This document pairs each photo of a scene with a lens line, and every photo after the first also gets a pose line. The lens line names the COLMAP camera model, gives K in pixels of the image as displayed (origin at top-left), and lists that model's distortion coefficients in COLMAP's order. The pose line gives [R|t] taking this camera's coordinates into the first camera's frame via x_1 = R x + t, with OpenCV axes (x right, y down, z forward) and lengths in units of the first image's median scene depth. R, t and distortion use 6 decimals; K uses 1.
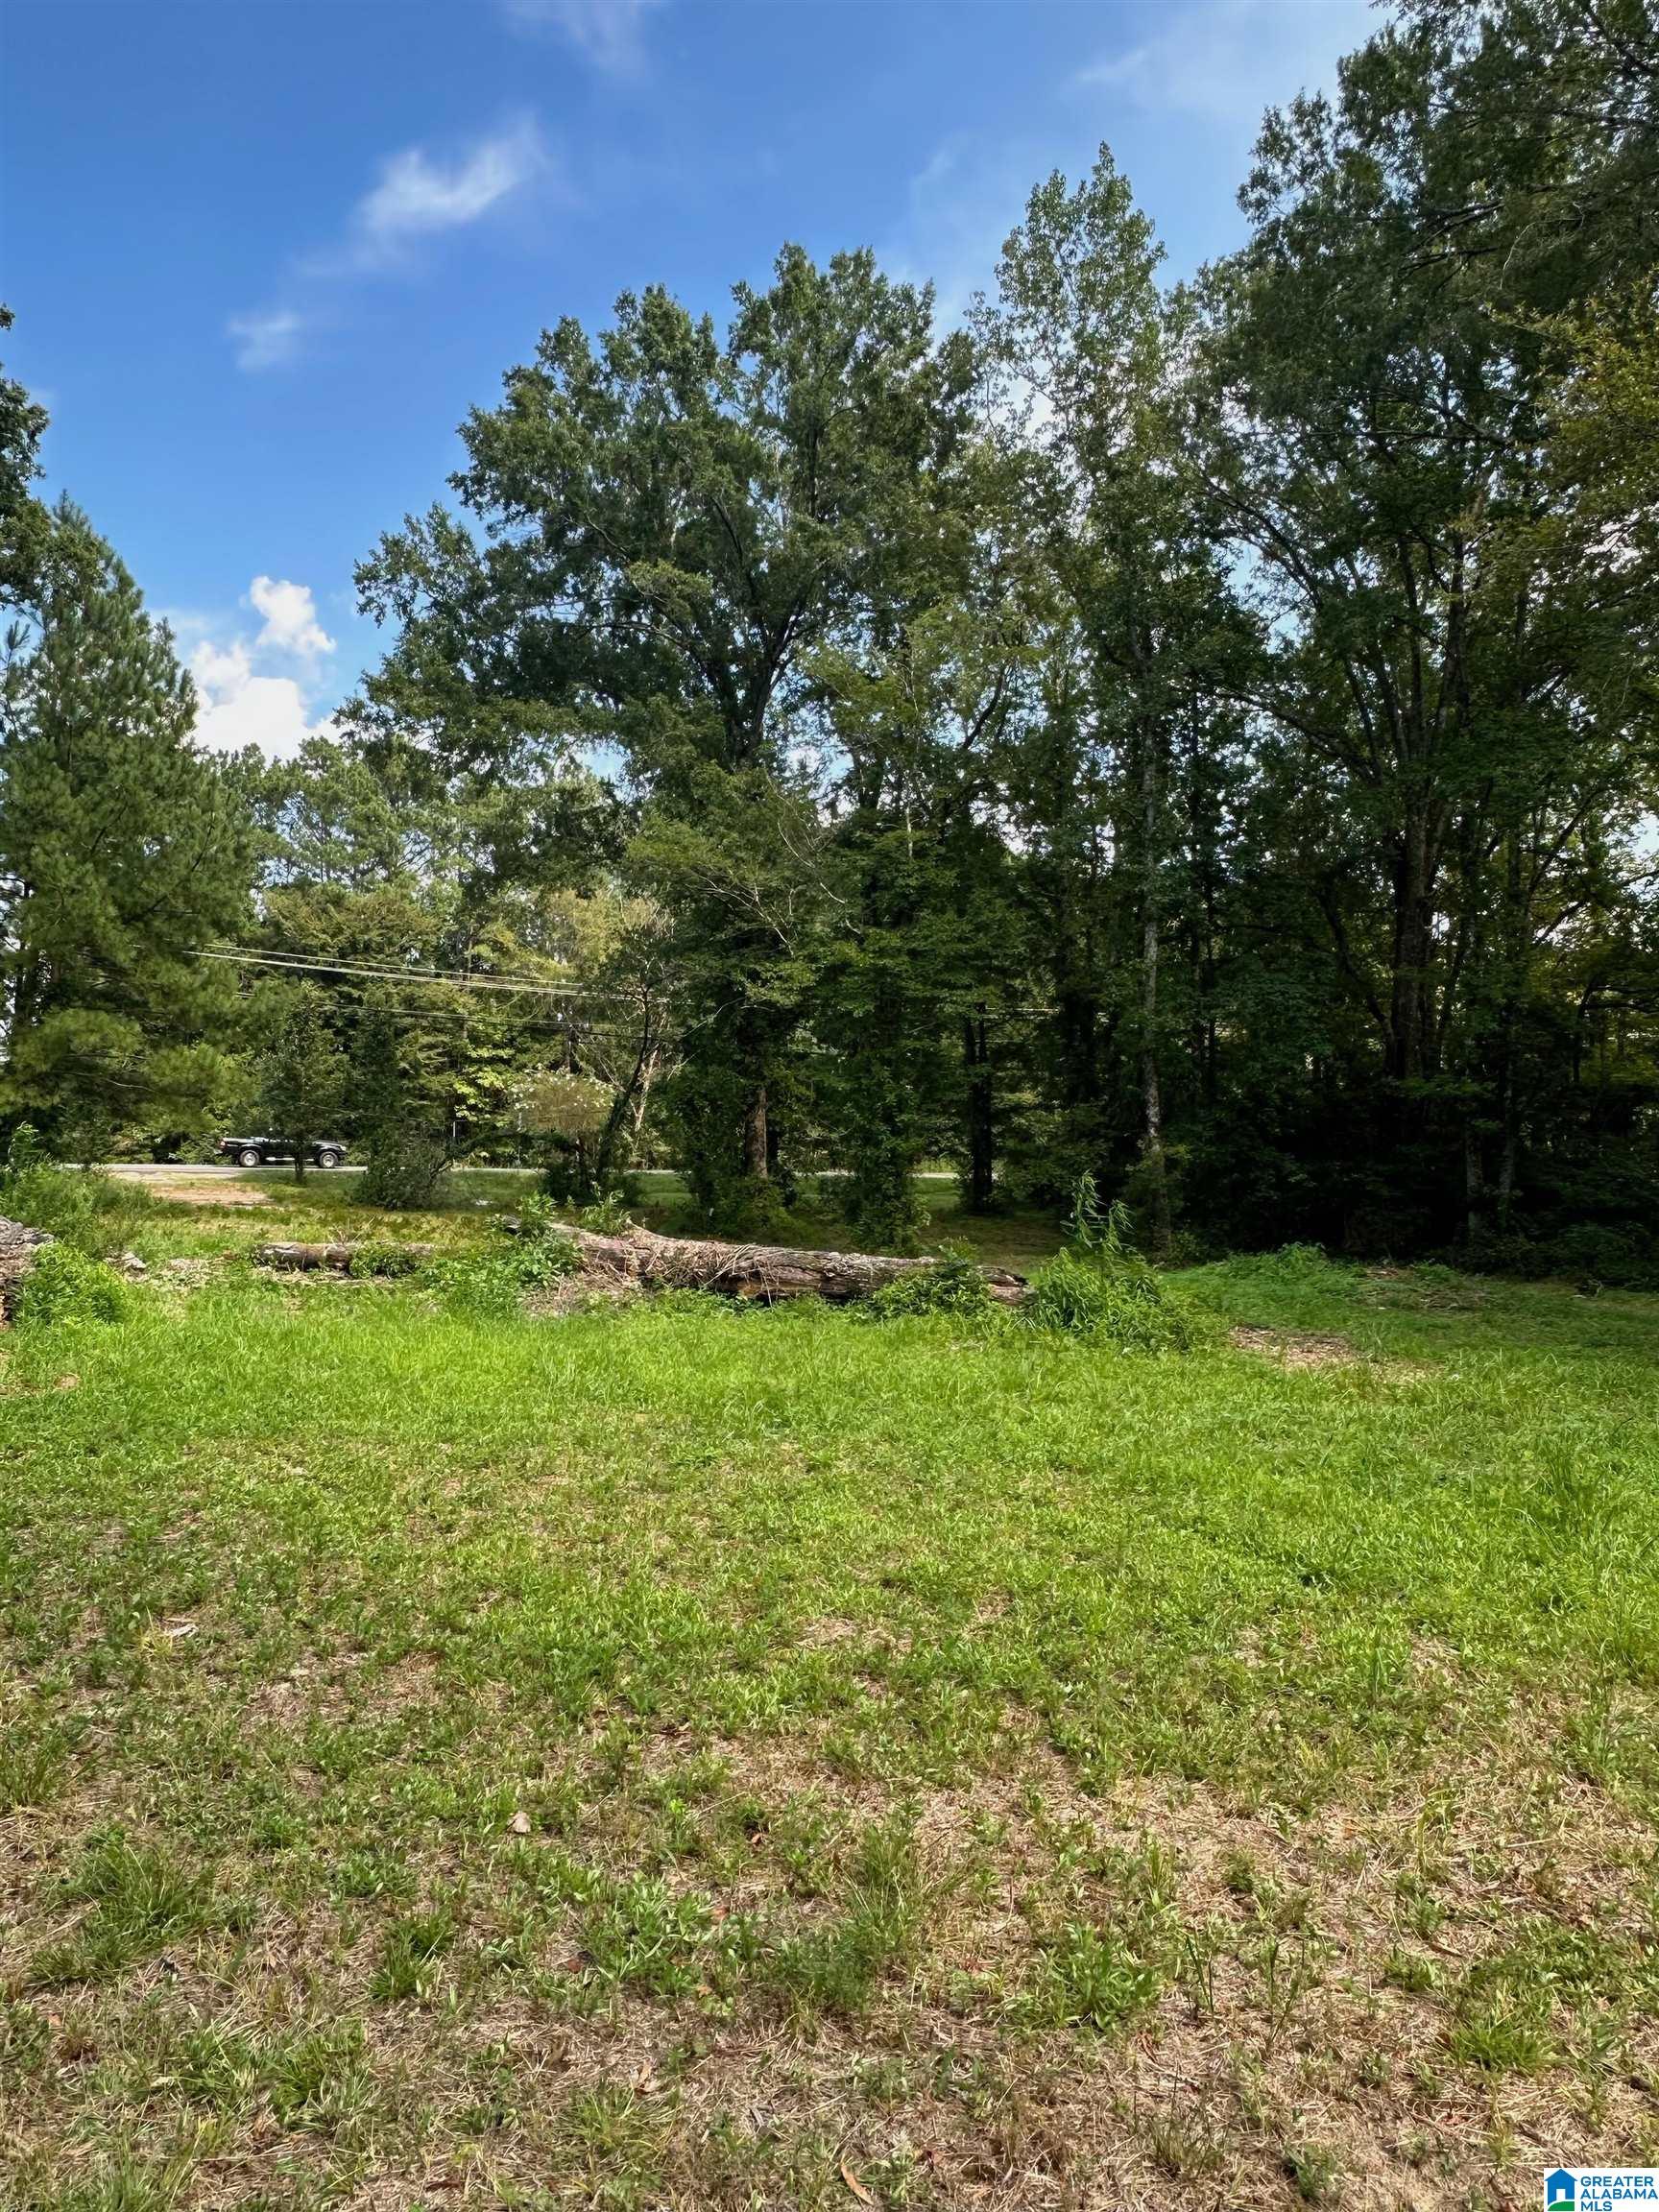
lens RADIAL K [[1477.0, 0, 829.4], [0, 1477.0, 1111.5], [0, 0, 1]] dist [0.008873, 0.001732]
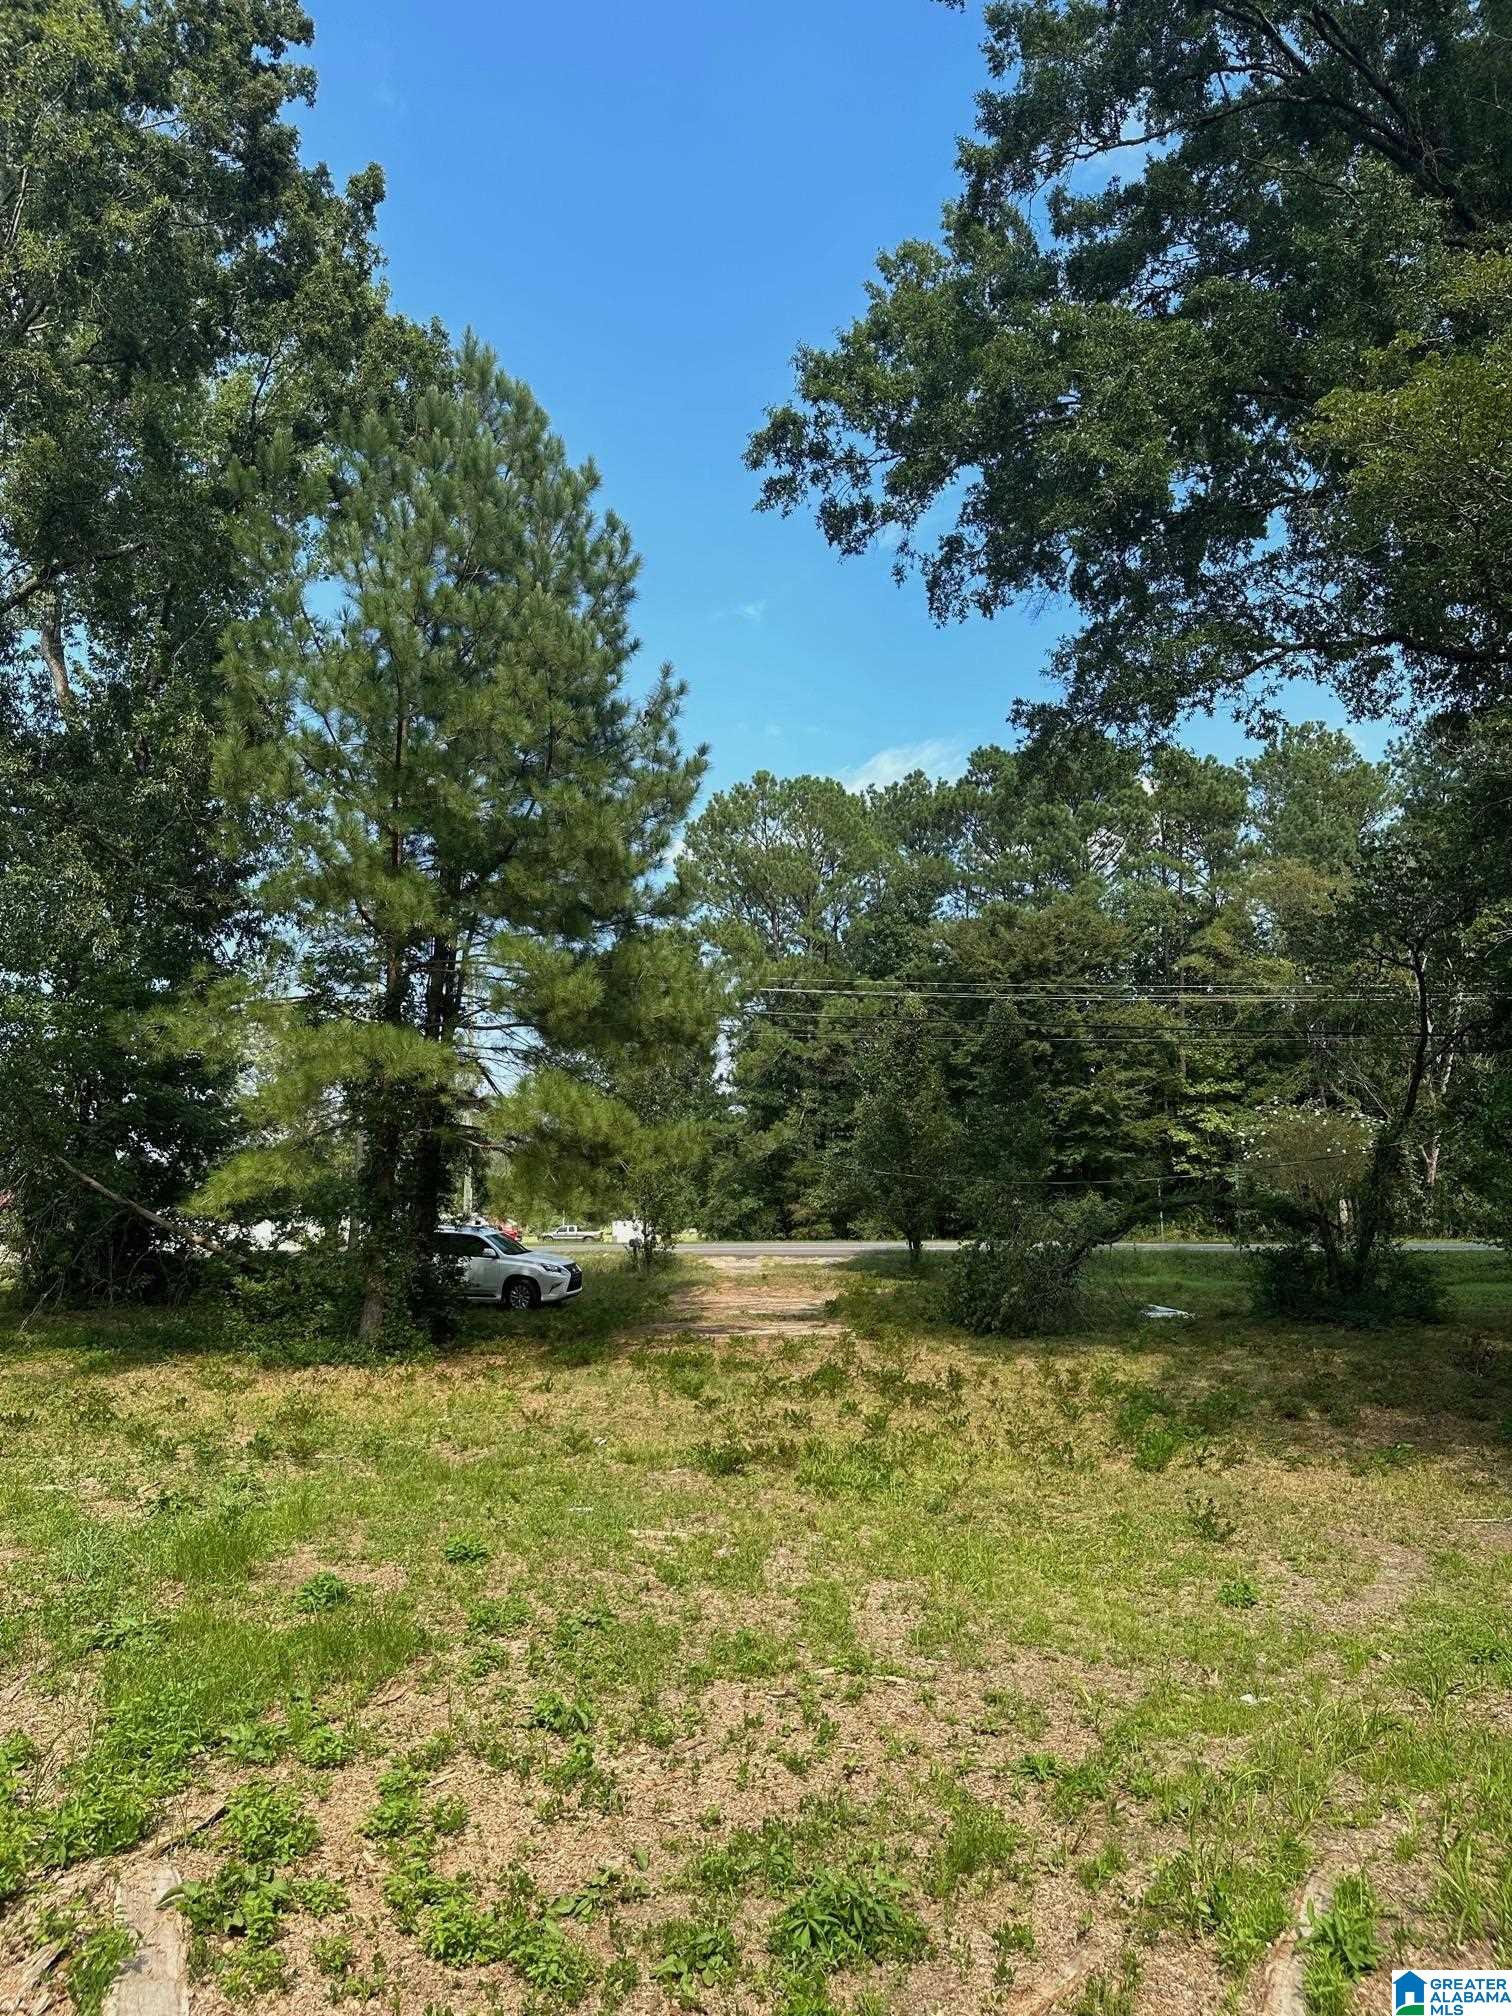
lens RADIAL K [[1381.7, 0, 711.8], [0, 1381.7, 1043.5], [0, 0, 1]] dist [0.031068, -0.001020]
pose [[0.821423, -0.088263, -0.563449, -0.067982], [0.038032, 0.994230, -0.100301, 0.001604], [0.569050, 0.060960, 0.820040, 0.540164]]
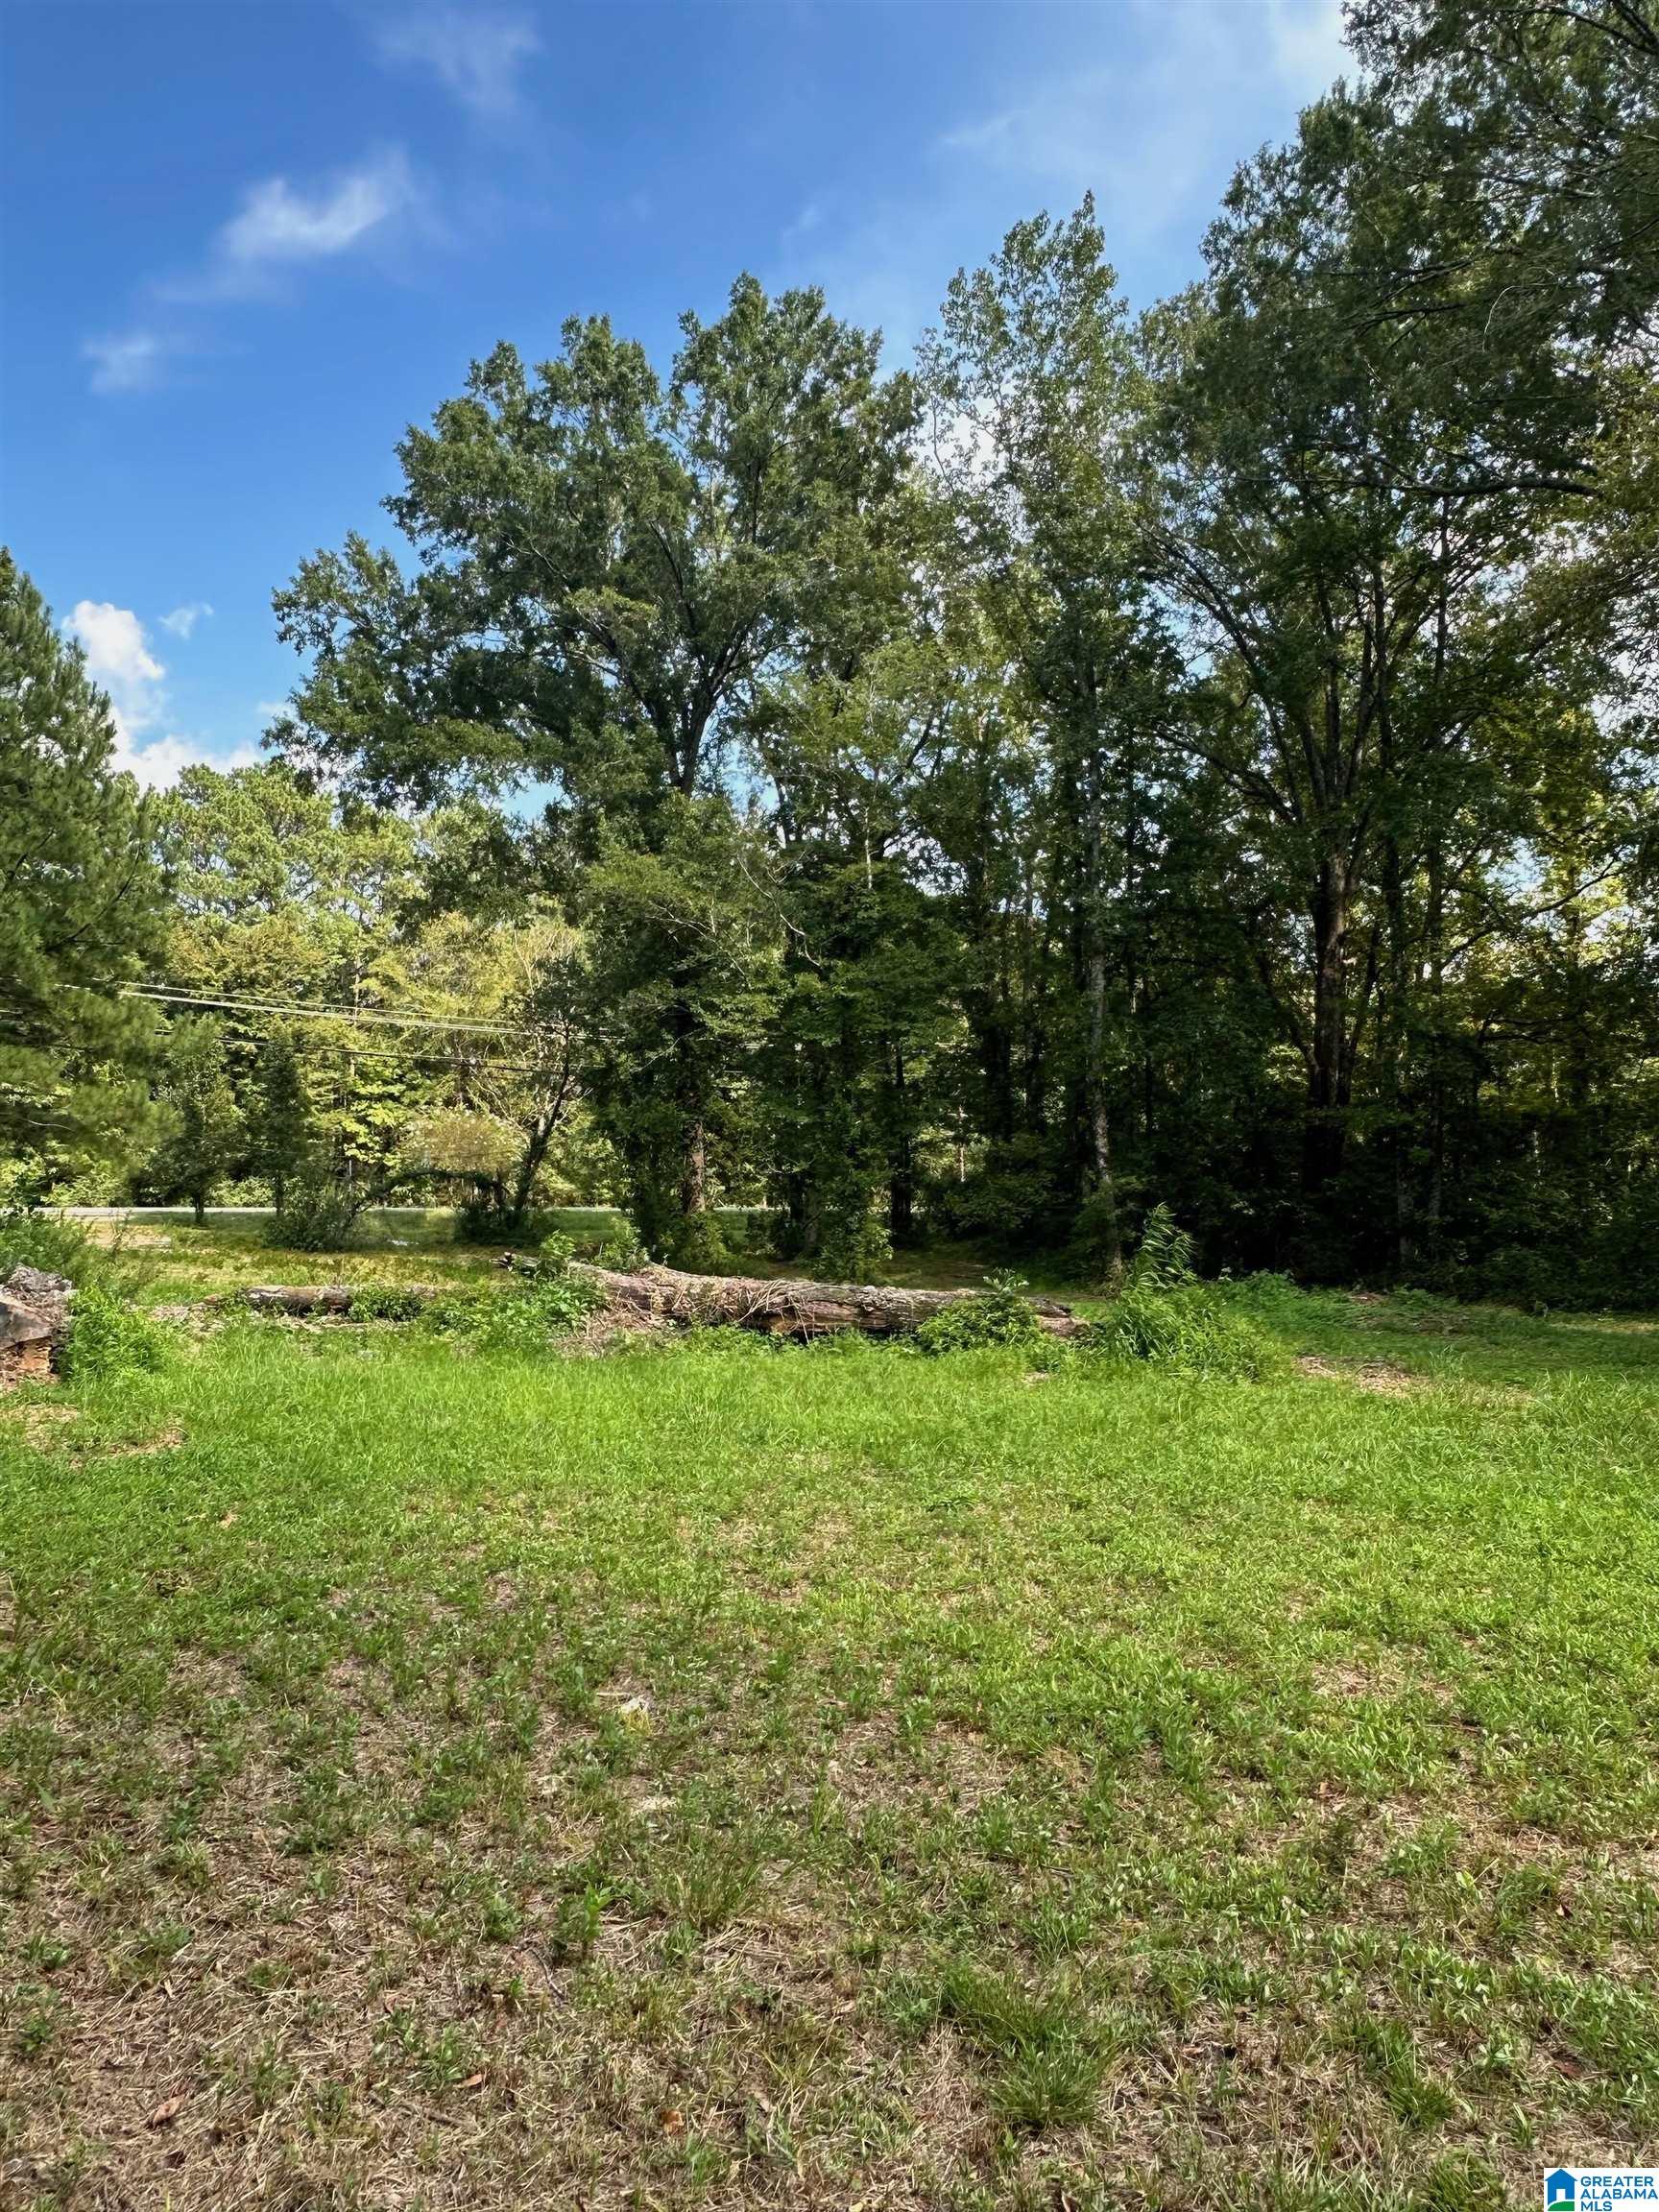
lens RADIAL K [[1477.0, 0, 817.1], [0, 1477.0, 1108.0], [0, 0, 1]] dist [0.008873, 0.001732]
pose [[0.996649, -0.006403, 0.081549, -0.049475], [0.008557, 0.999623, -0.026090, 0.001296], [-0.081351, 0.026701, 0.996328, 0.012078]]
